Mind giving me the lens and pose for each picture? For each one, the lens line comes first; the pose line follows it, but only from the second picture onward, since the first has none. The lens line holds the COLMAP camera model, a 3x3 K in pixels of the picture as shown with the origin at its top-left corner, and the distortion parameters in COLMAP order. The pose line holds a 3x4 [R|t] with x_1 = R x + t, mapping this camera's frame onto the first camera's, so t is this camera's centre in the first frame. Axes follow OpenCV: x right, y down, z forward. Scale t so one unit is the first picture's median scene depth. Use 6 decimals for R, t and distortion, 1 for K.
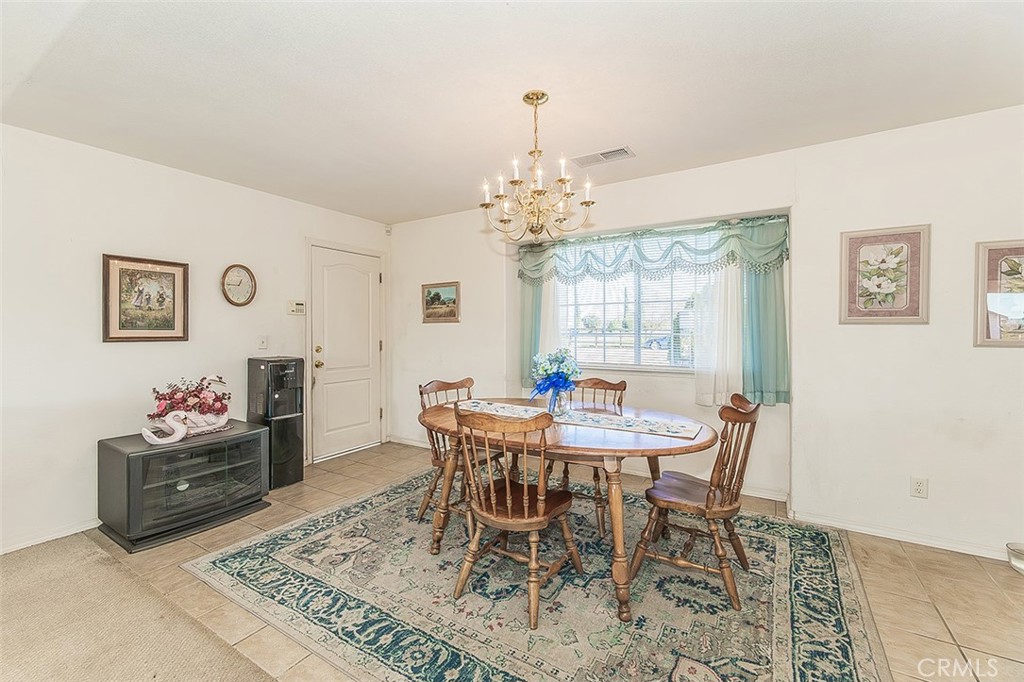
lens RADIAL K [[448.1, 0, 510.4], [0, 448.1, 334.7], [0, 0, 1]] dist [0.000716, 0.000034]
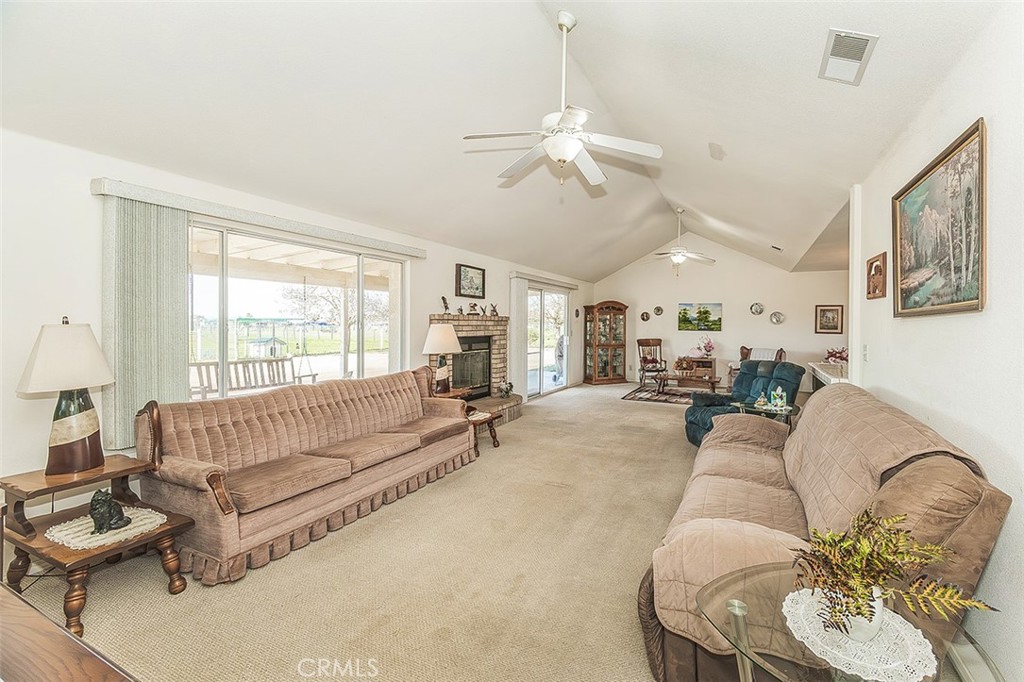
lens RADIAL K [[448.1, 0, 514.6], [0, 448.1, 332.8], [0, 0, 1]] dist [0.000716, 0.000034]
pose [[0.063876, 0.012575, -0.997879, 1.942504], [-0.012022, 0.999858, 0.011830, -0.001847], [0.997885, 0.011241, 0.064018, -1.194903]]
